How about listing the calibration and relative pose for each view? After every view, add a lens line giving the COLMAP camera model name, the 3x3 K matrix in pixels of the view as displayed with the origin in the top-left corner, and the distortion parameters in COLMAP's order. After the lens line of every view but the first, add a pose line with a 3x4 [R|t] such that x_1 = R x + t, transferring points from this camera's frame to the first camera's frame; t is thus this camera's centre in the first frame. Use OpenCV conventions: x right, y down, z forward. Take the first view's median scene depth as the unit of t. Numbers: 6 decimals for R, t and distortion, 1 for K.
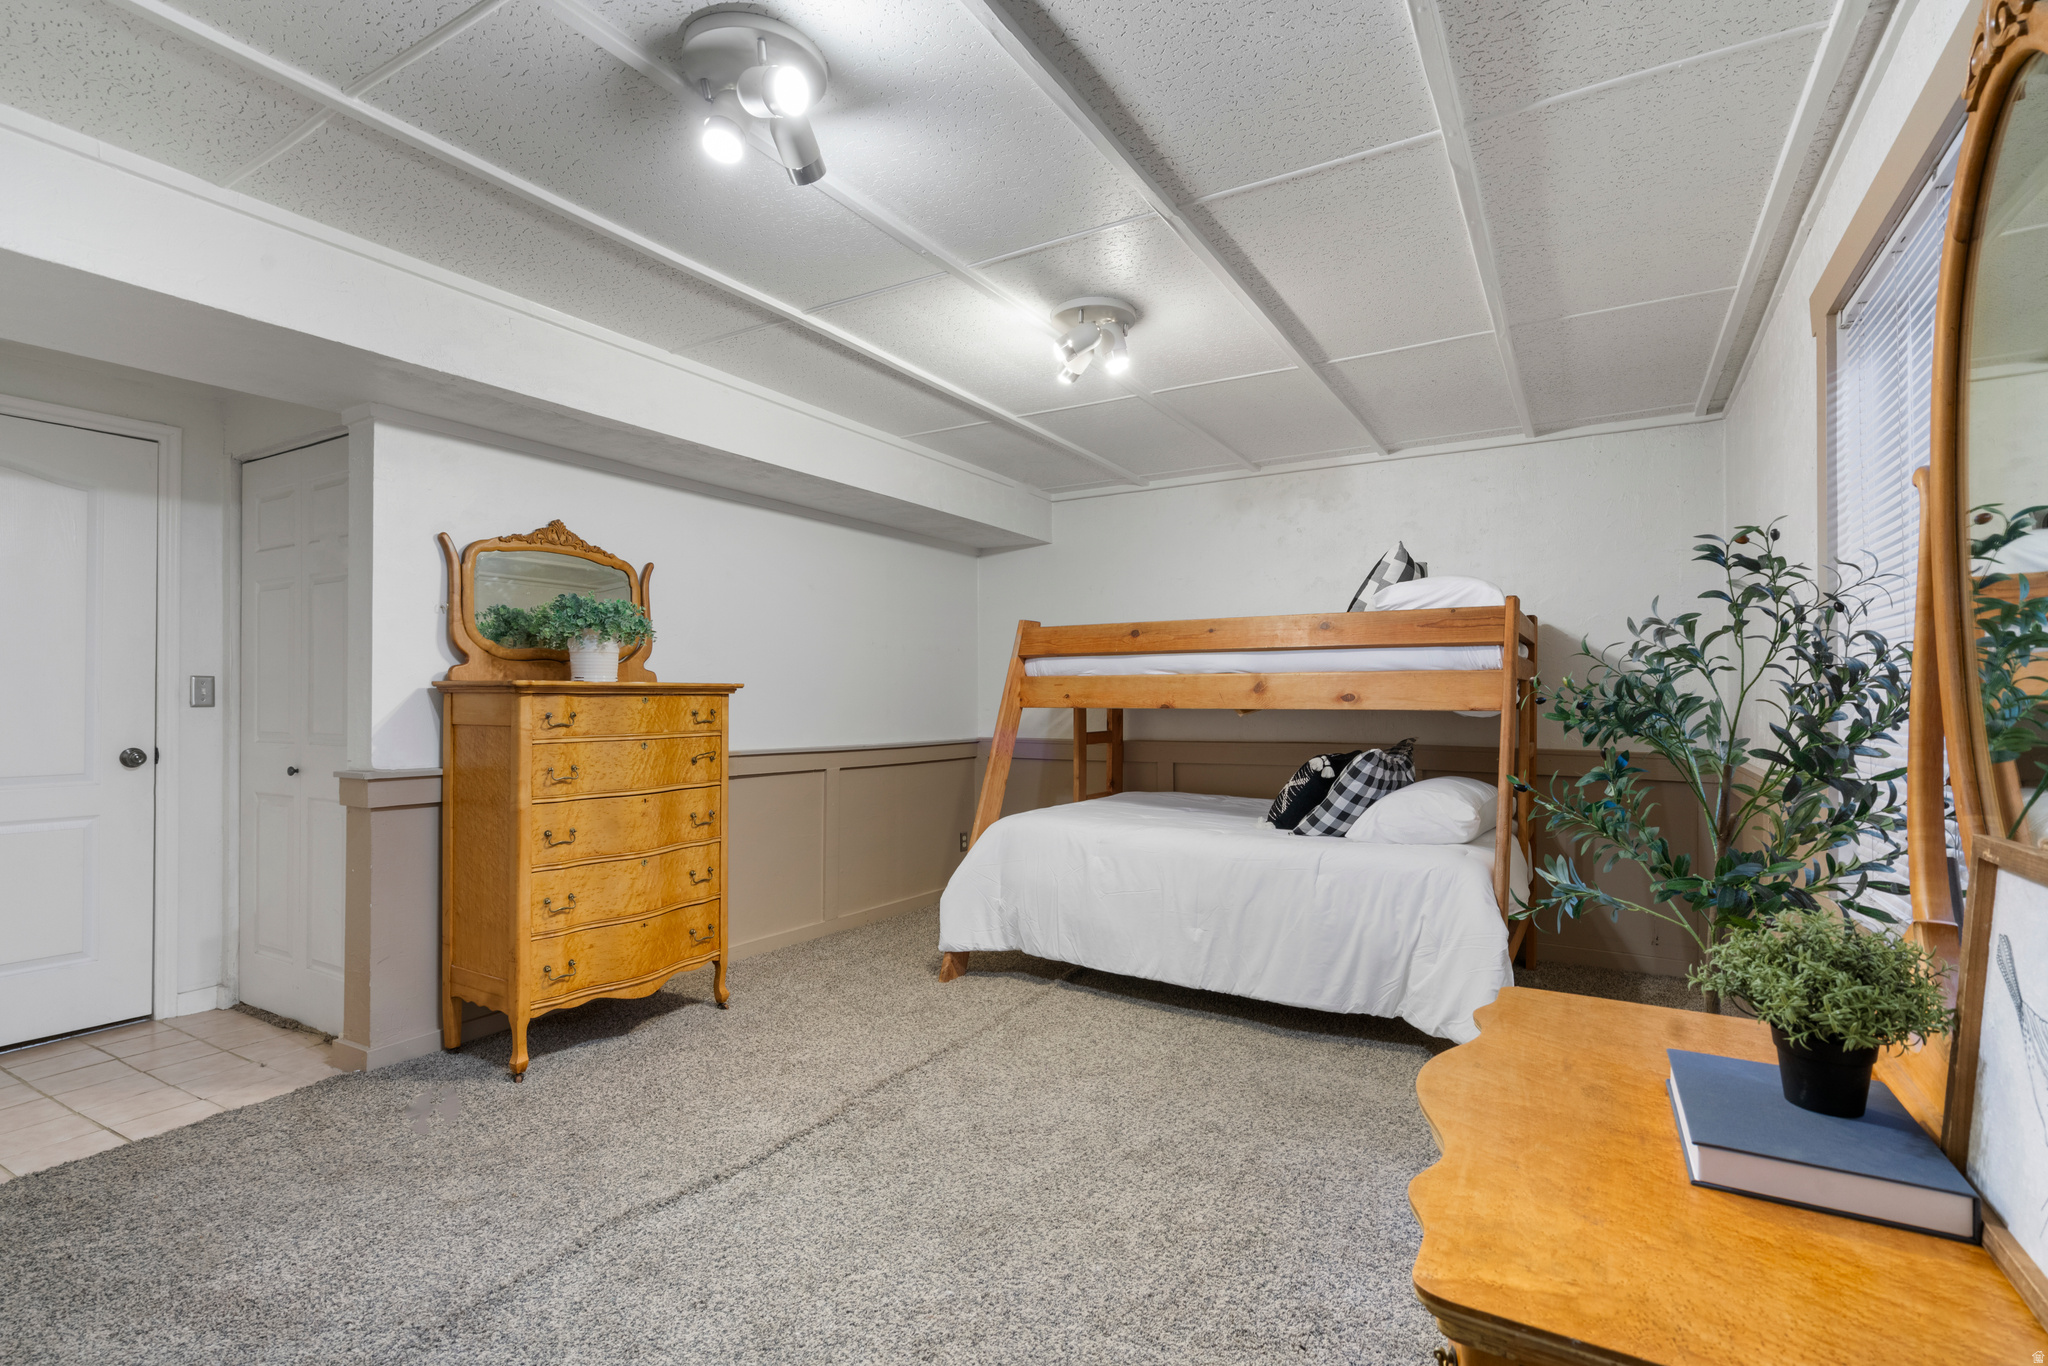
lens RADIAL K [[937.6, 0, 1033.6], [0, 937.6, 691.2], [0, 0, 1]] dist [-0.001368, 0.001336]
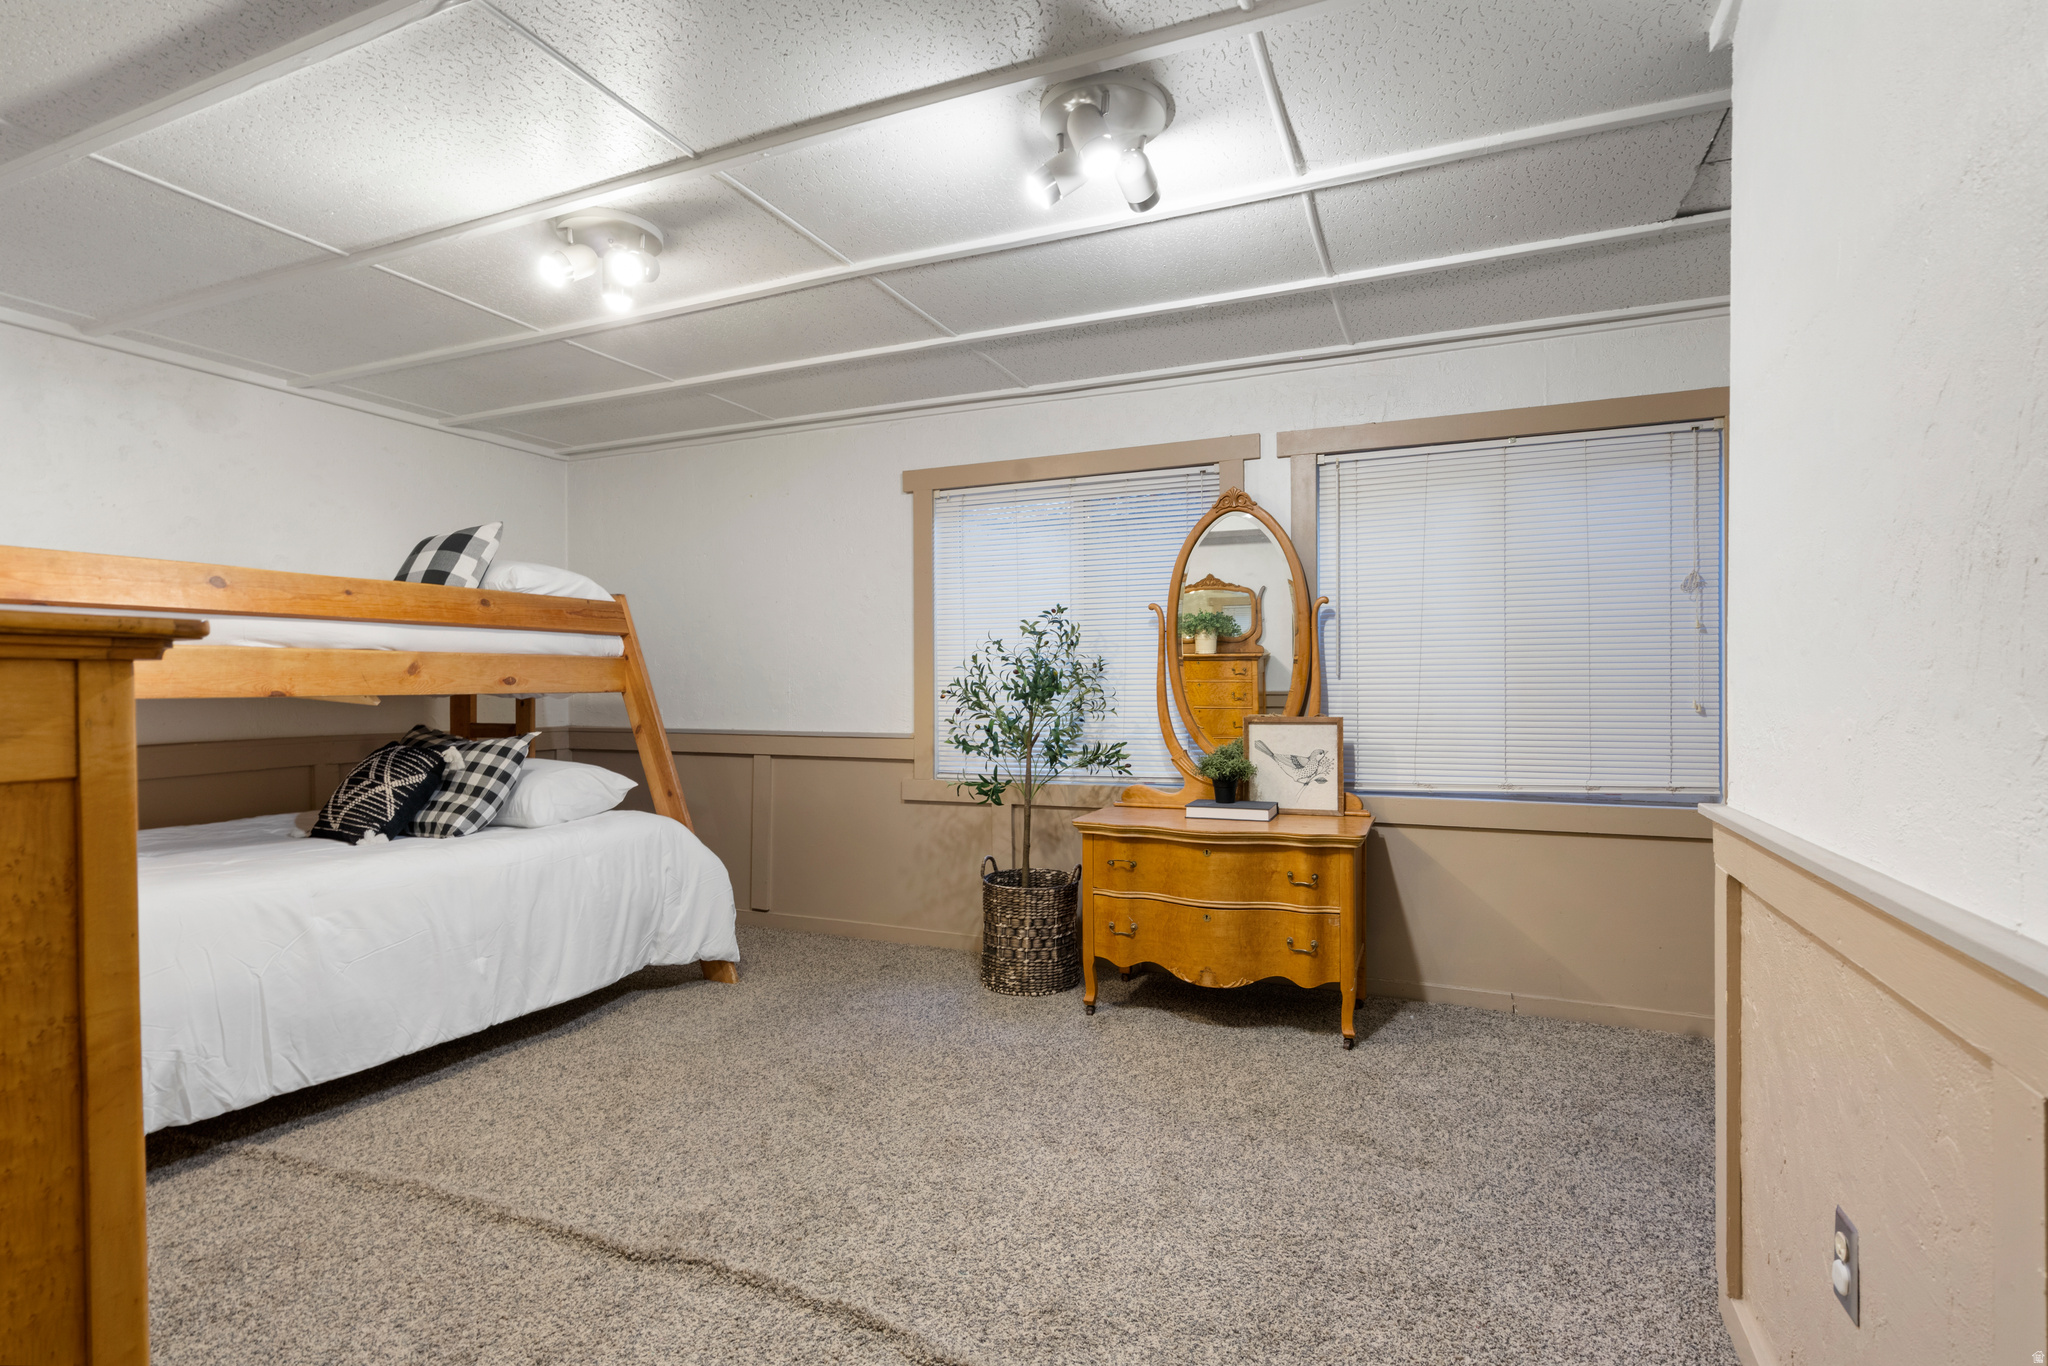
lens RADIAL K [[937.6, 0, 1033.8], [0, 937.6, 687.2], [0, 0, 1]] dist [-0.001368, 0.001336]
pose [[-0.114964, -0.004611, 0.993359, -0.706414], [-0.004324, 0.999982, 0.004141, 0.007642], [-0.993360, -0.003819, -0.114981, 0.609150]]
